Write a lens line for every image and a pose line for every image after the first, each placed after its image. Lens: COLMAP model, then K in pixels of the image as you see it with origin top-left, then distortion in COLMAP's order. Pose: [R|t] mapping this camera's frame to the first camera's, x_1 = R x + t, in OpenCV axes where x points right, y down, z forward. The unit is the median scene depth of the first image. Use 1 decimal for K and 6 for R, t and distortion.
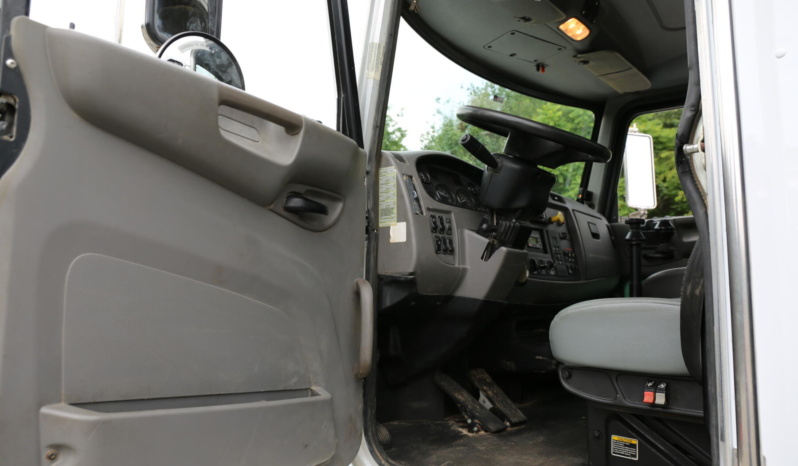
lens RADIAL K [[550.2, 0, 399.0], [0, 550.2, 233.0], [0, 0, 1]] dist [-0.073231, 0.002082]
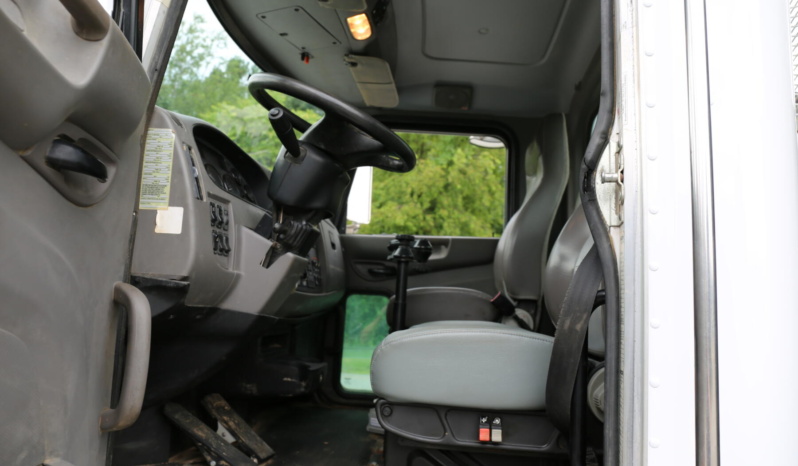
lens RADIAL K [[550.2, 0, 399.0], [0, 550.2, 233.0], [0, 0, 1]] dist [-0.073231, 0.002082]
pose [[0.812301, 0.111304, 0.572519, -0.155716], [-0.109933, 0.993246, -0.037123, 0.008655], [-0.572784, -0.032784, 0.819050, 0.227068]]
